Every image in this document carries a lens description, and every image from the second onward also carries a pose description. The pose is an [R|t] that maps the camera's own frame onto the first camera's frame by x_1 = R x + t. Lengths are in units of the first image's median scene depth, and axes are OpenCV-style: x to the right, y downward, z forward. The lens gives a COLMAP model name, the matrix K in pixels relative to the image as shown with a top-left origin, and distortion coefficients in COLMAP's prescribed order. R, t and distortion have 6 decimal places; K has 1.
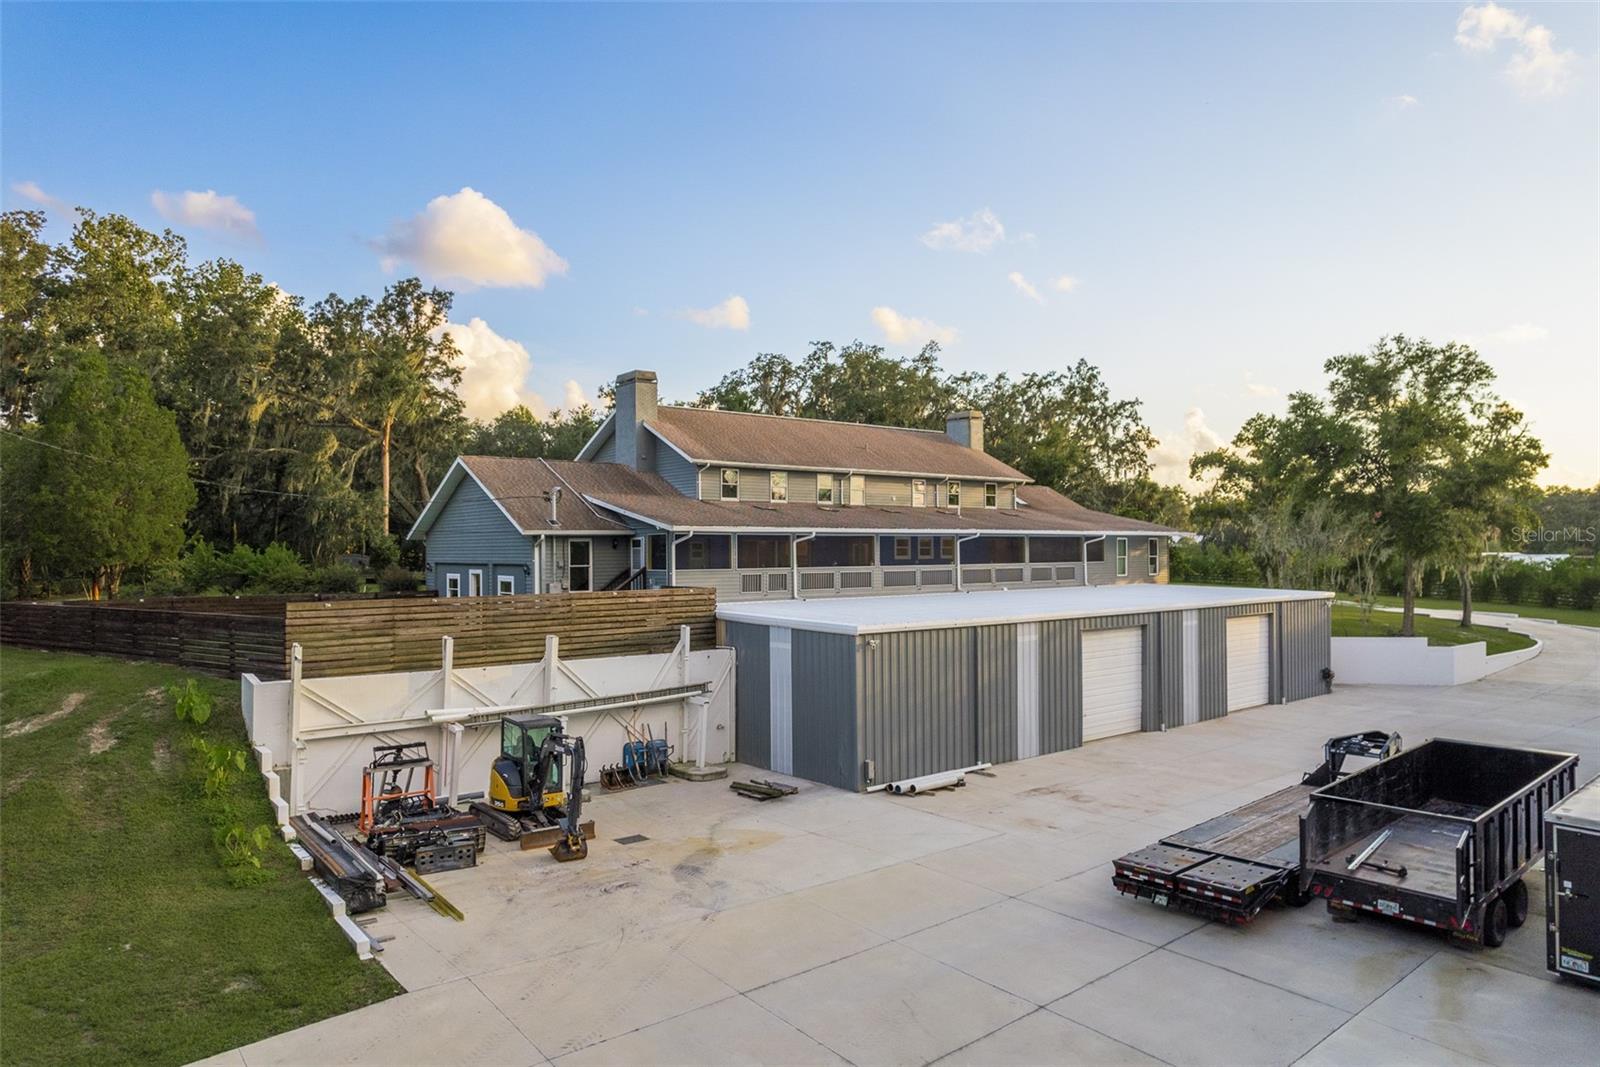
lens RADIAL K [[1037.9, 0, 800.0], [0, 1037.9, 533.5], [0, 0, 1]] dist [-0.060403, 0.042185]
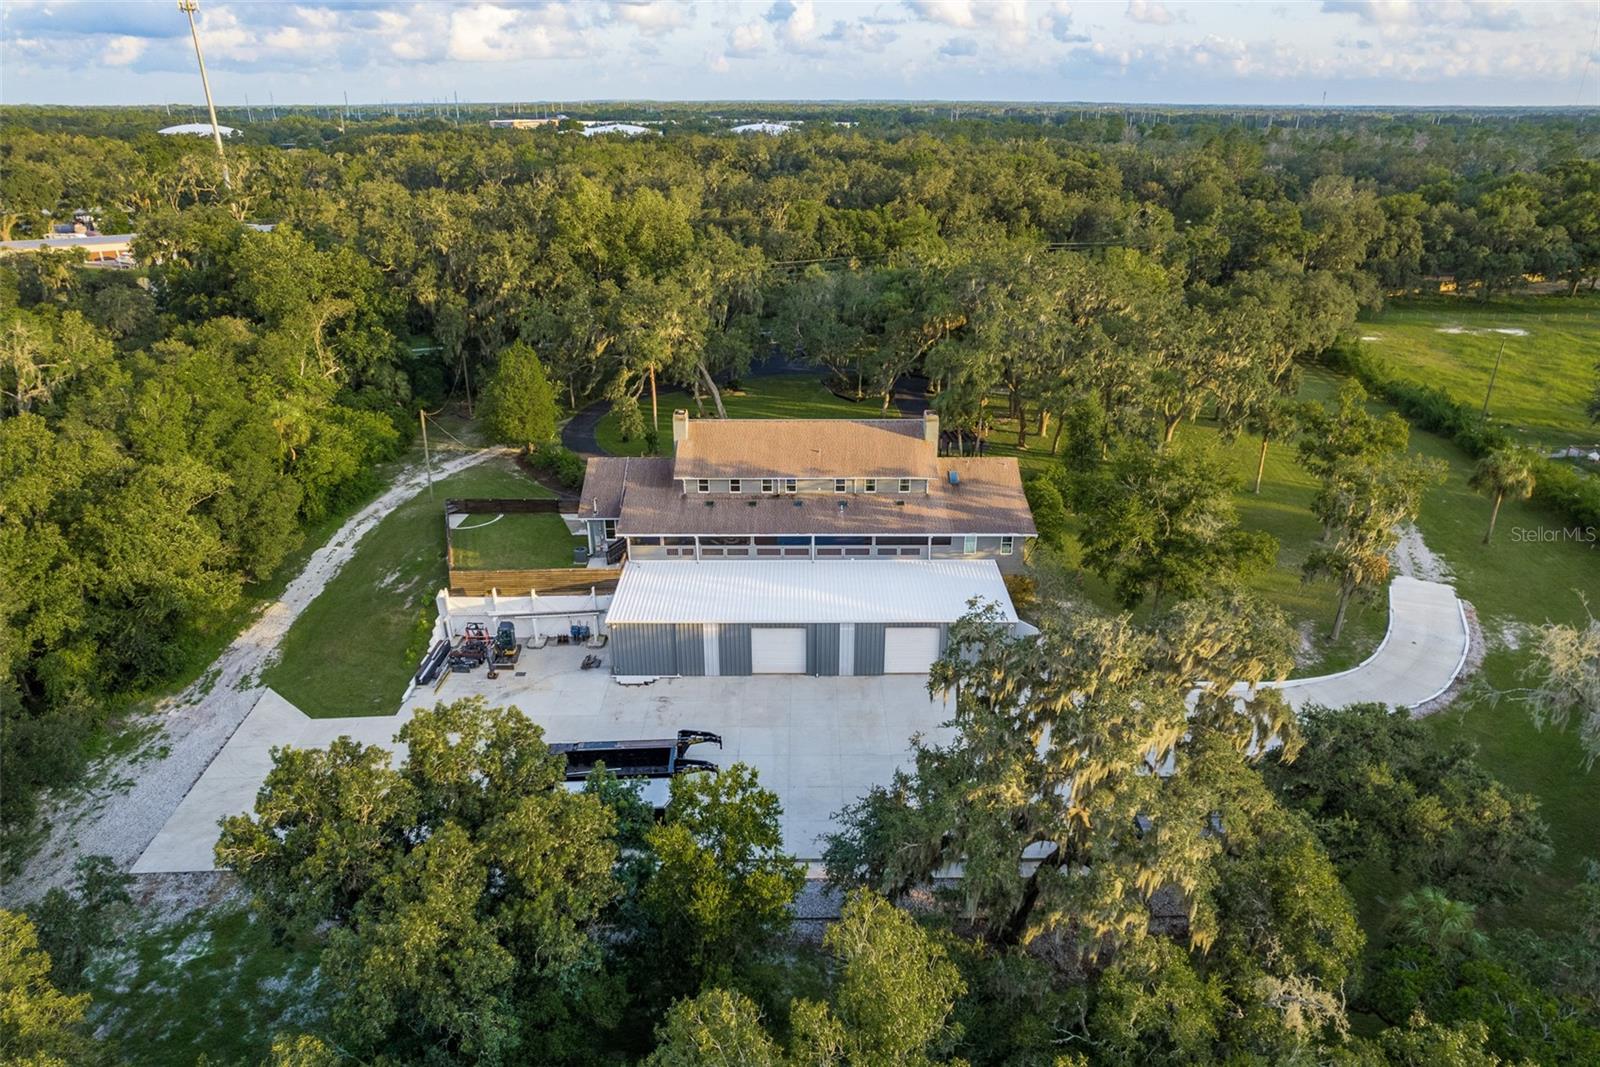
lens RADIAL K [[1037.9, 0, 800.0], [0, 1037.9, 533.5], [0, 0, 1]] dist [-0.060403, 0.042185]
pose [[0.780783, 0.252520, -0.571499, 1.607982], [0.003976, 0.912661, 0.408697, -1.006010], [0.624789, -0.321376, 0.711587, -0.400617]]
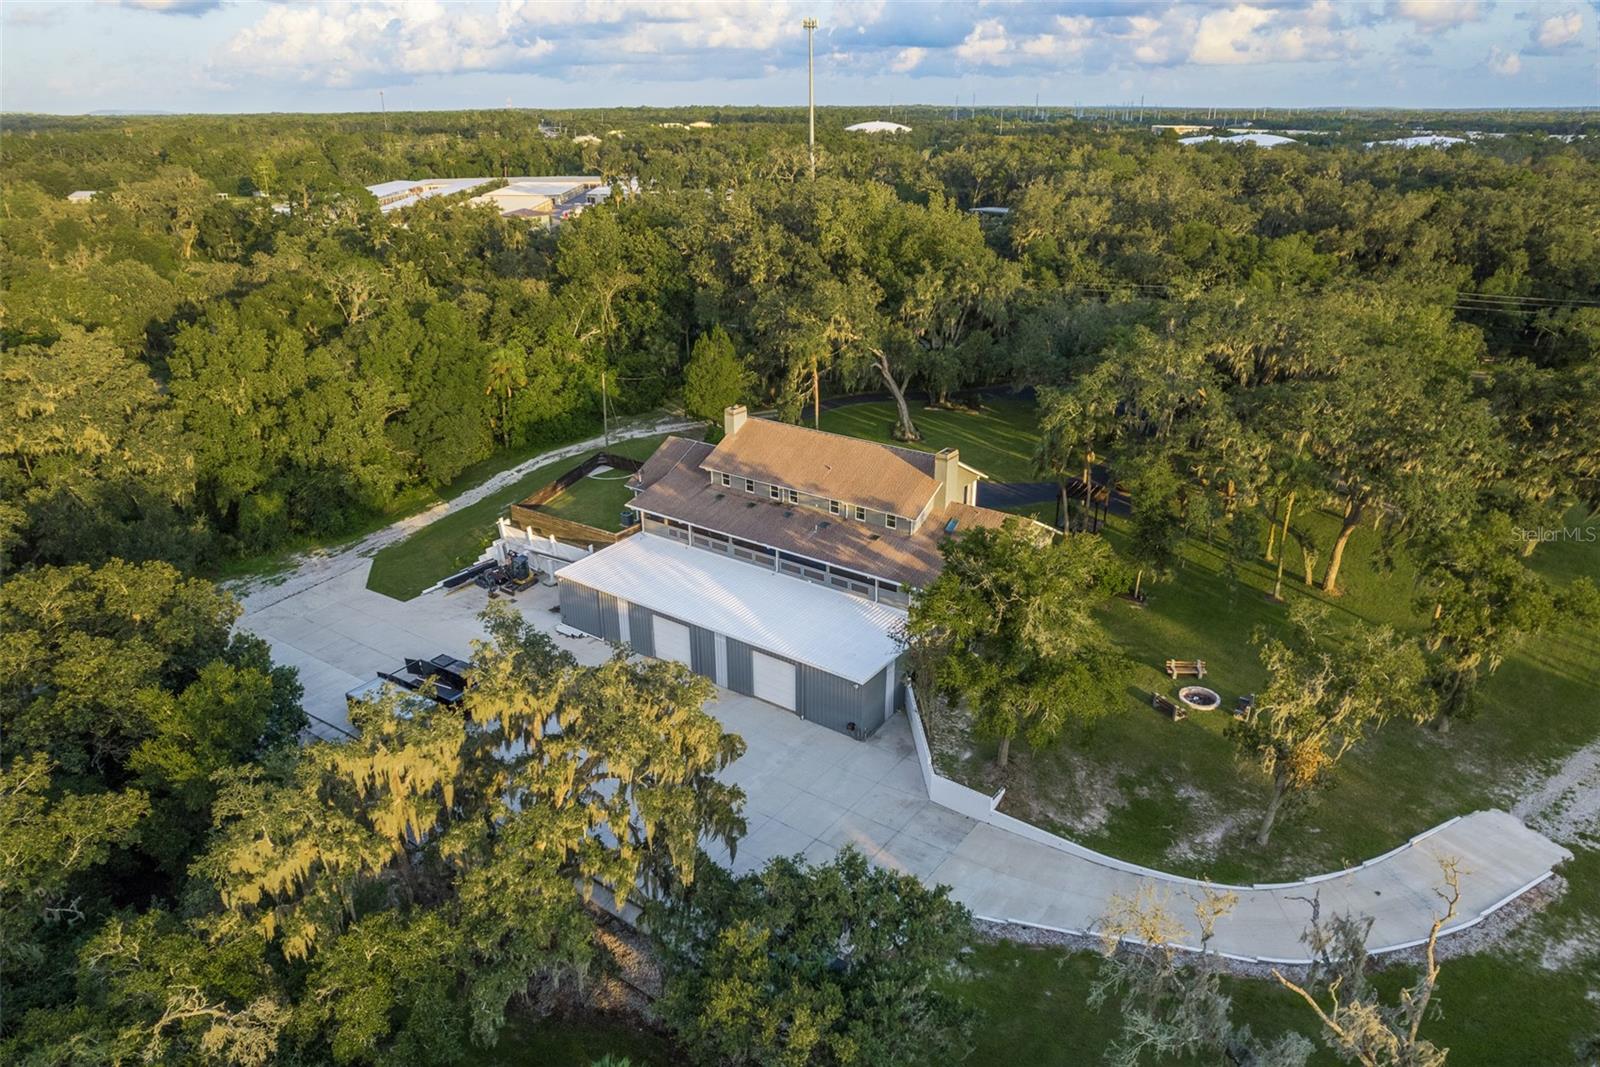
lens RADIAL K [[1037.9, 0, 800.0], [0, 1037.9, 533.5], [0, 0, 1]] dist [-0.060403, 0.042185]
pose [[0.262102, 0.380128, -0.887020, 2.406614], [0.020165, 0.916796, 0.398847, -1.000801], [0.964829, -0.122425, 0.232629, 0.871049]]
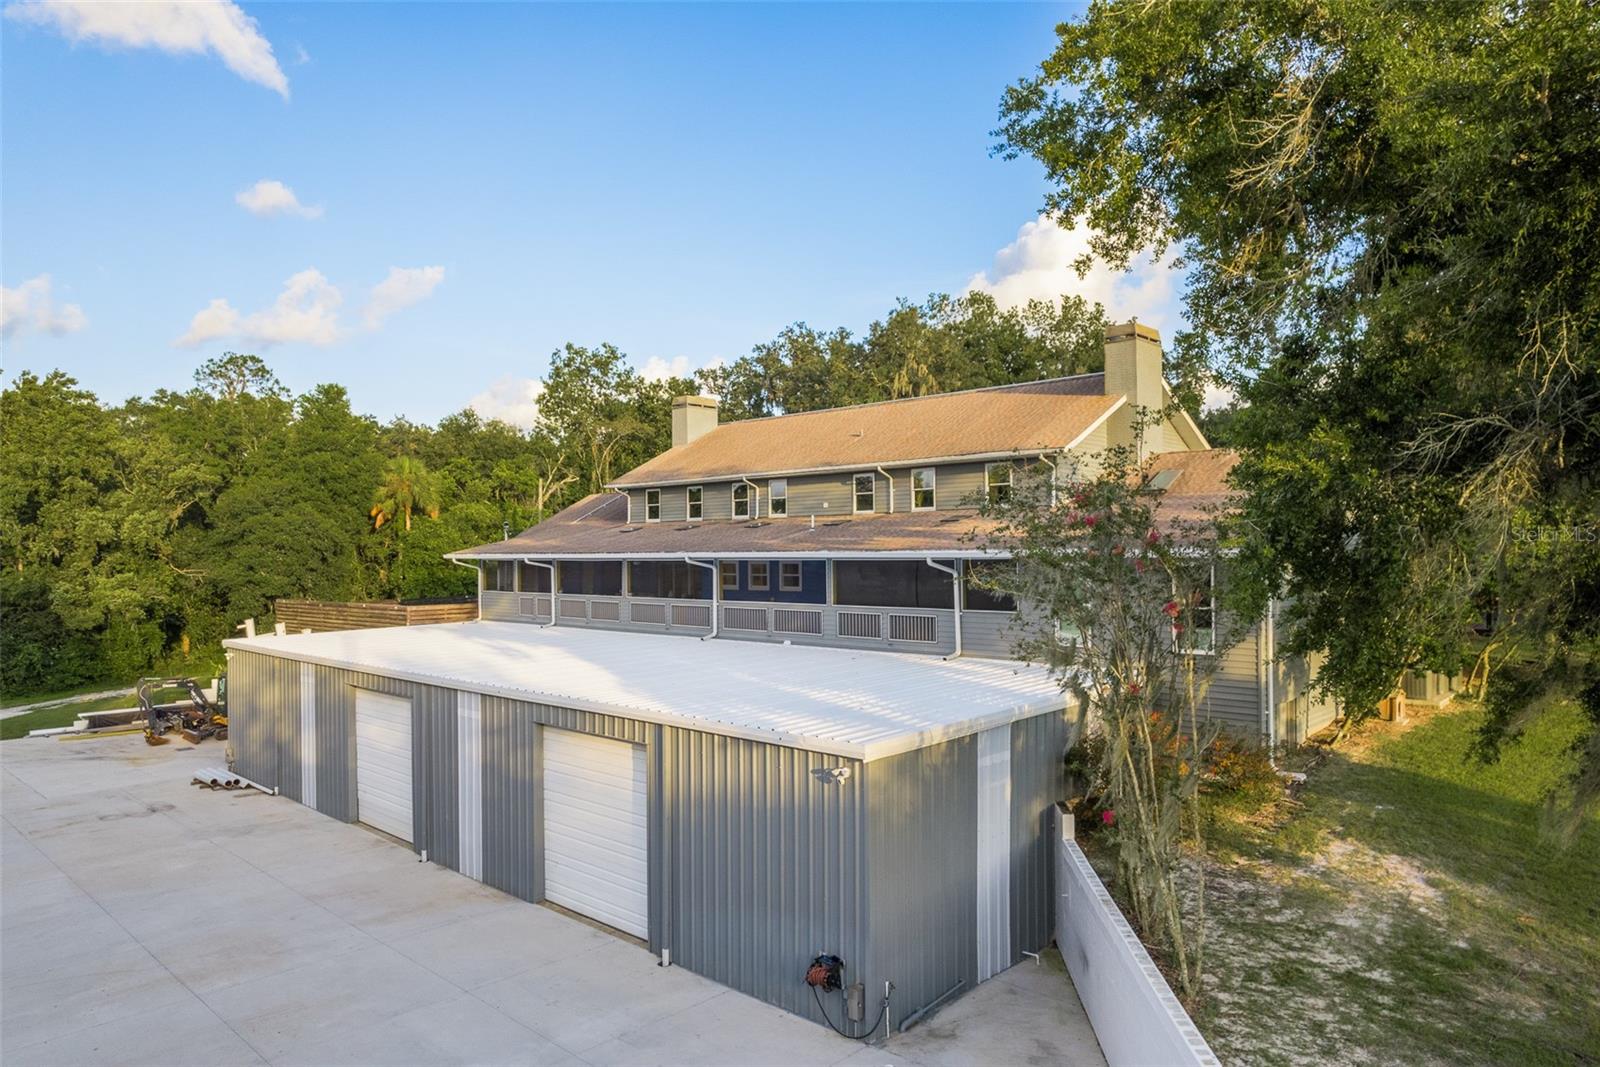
lens RADIAL K [[1037.9, 0, 800.0], [0, 1037.9, 533.5], [0, 0, 1]] dist [-0.060403, 0.042185]
pose [[0.124502, -0.016962, -0.992074, 1.210966], [0.025078, 0.999588, -0.013943, -0.007136], [0.991902, -0.023143, 0.124876, 1.342702]]
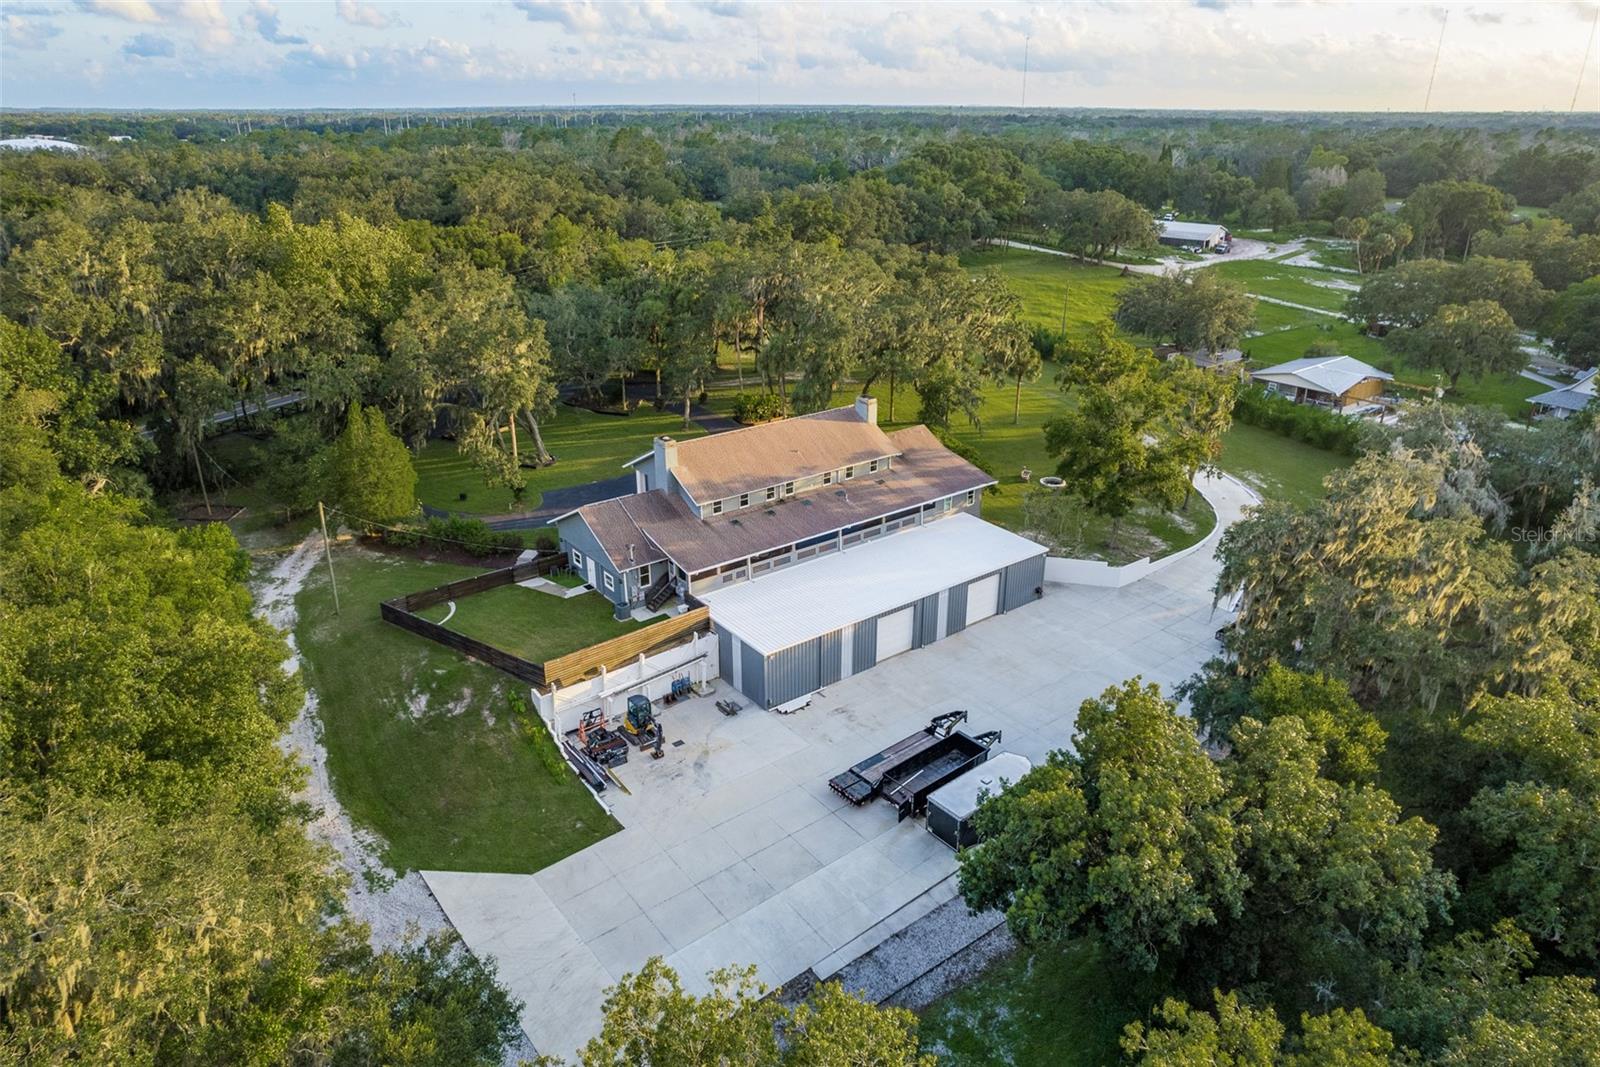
lens RADIAL K [[1037.9, 0, 800.0], [0, 1037.9, 533.5], [0, 0, 1]] dist [-0.060403, 0.042185]
pose [[0.999736, 0.017827, -0.014476, 0.146401], [-0.010496, 0.915392, 0.402426, -1.012360], [0.020426, -0.402168, 0.915338, -0.992009]]
